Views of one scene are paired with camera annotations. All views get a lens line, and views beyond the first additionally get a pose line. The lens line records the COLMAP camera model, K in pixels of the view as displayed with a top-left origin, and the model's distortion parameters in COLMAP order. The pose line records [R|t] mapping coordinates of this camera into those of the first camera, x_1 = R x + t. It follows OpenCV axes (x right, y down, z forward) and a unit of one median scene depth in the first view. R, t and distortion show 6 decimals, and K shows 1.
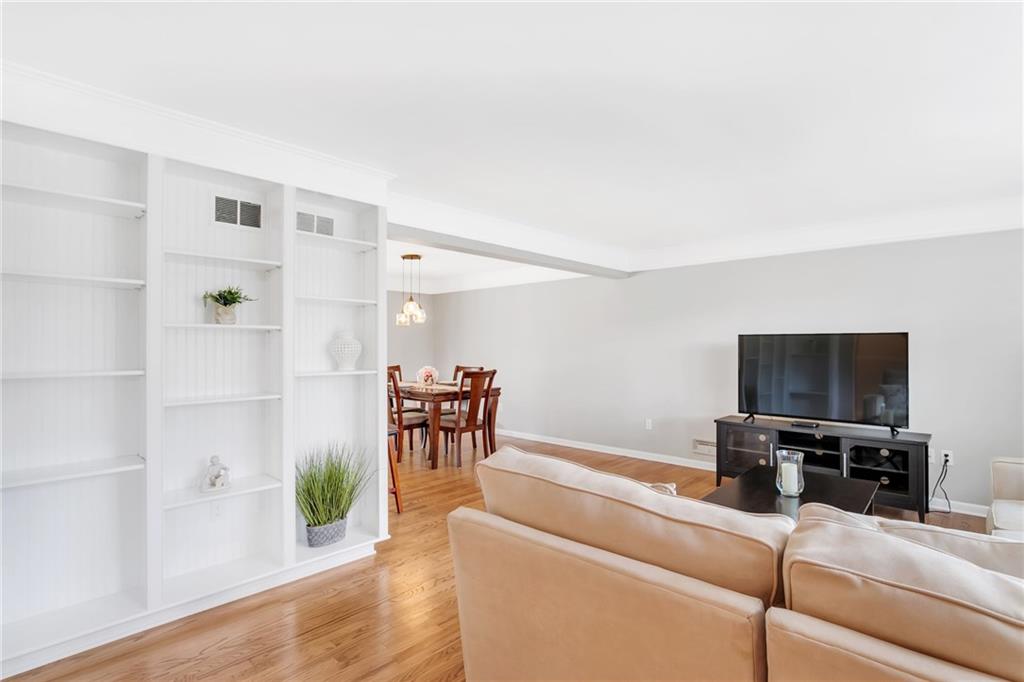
lens RADIAL K [[497.5, 0, 510.8], [0, 497.5, 343.6], [0, 0, 1]] dist [-0.003067, 0.000238]
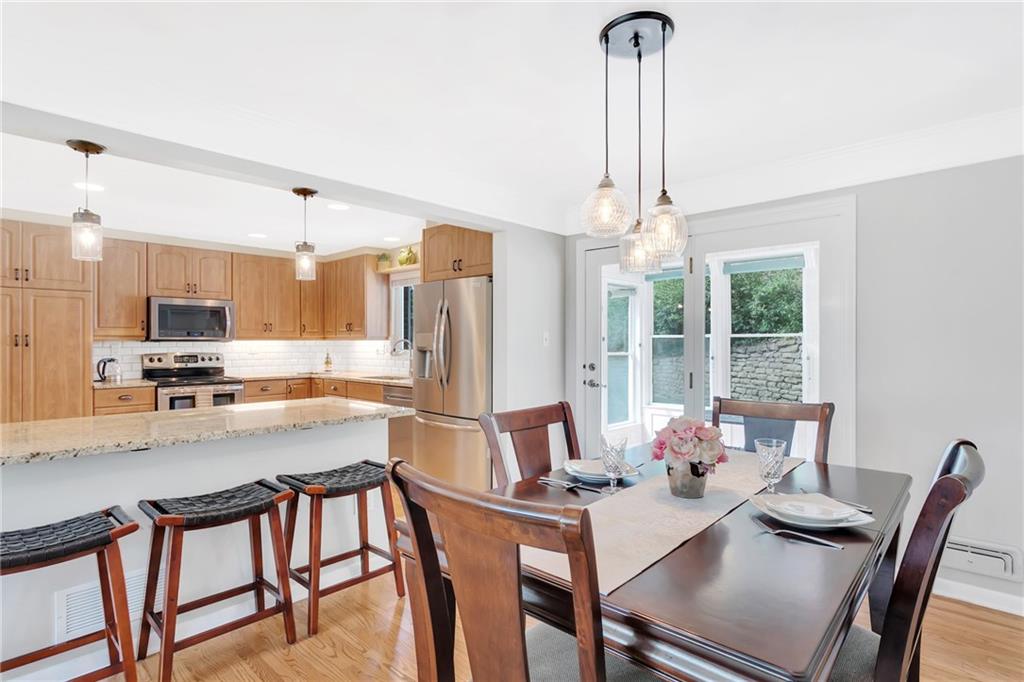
lens RADIAL K [[521.1, 0, 512.0], [0, 521.1, 341.0], [0, 0, 1]] dist [-0.005274, -0.000071]
pose [[-0.001237, 0.001815, -0.999998, 0.201766], [0.006969, 0.999974, 0.001806, 0.007099], [0.999975, -0.006966, -0.001250, 1.801892]]
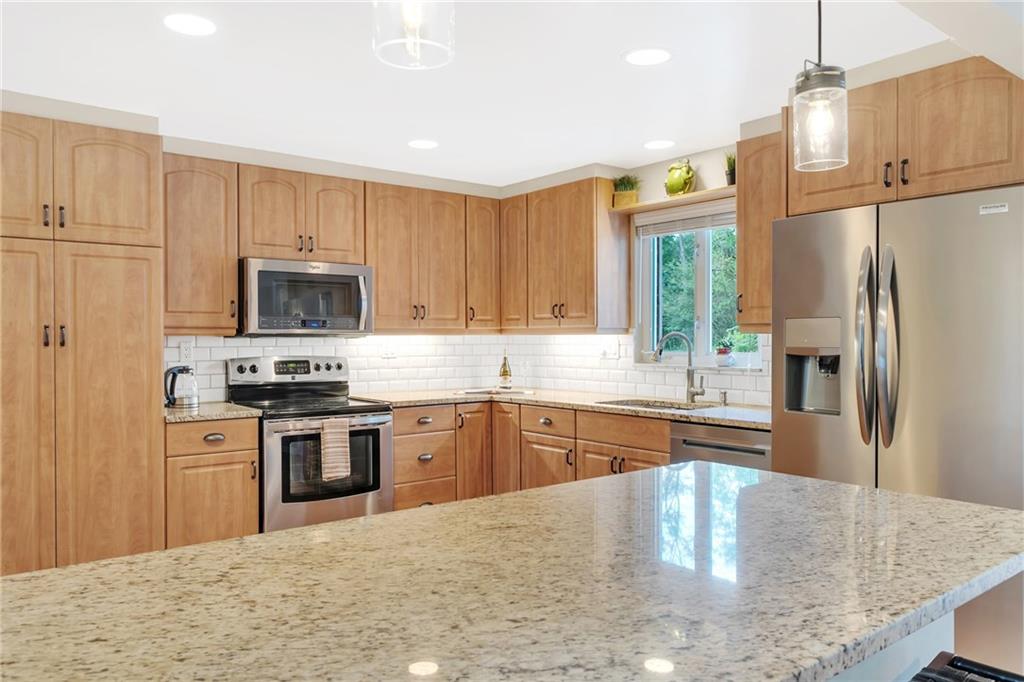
lens RADIAL K [[737.2, 0, 512.0], [0, 737.2, 341.0], [0, 0, 1]] dist [-0.007119, -0.002789]
pose [[-0.144882, 0.009037, -0.989408, -0.205576], [0.008838, 0.999930, 0.007839, 0.004583], [0.989409, -0.007609, -0.144952, 1.318688]]
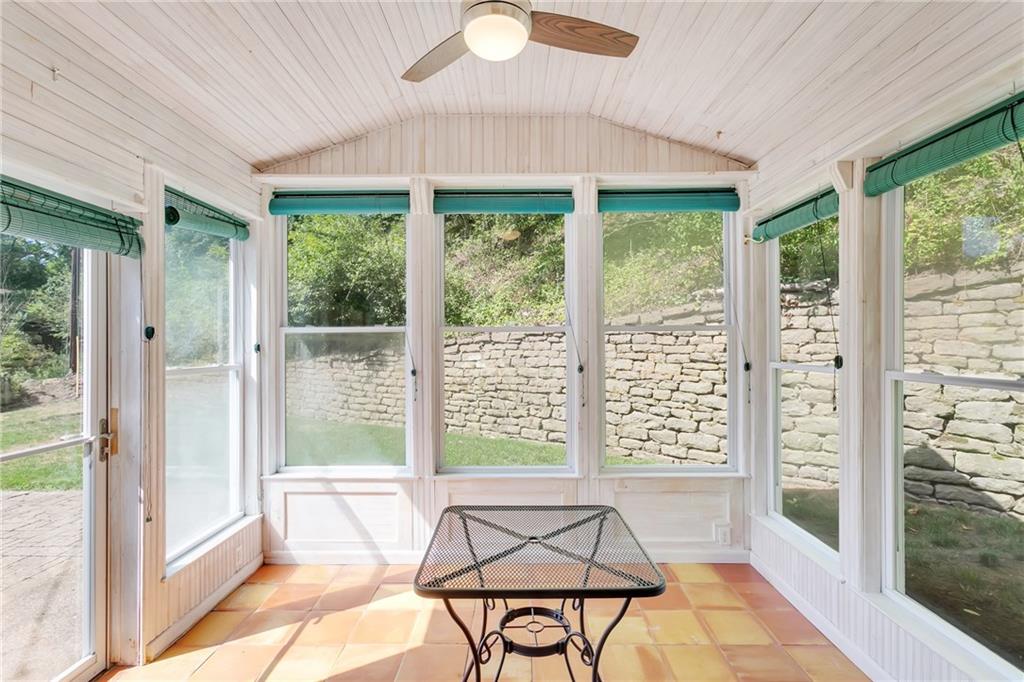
lens RADIAL K [[487.4, 0, 512.0], [0, 487.4, 341.0], [0, 0, 1]] dist [-0.001906, -0.000105]
pose [[0.676475, 0.004376, -0.736453, -1.148882], [0.000960, 0.999976, 0.006823, 0.012958], [0.736465, -0.005322, 0.676455, 2.104518]]
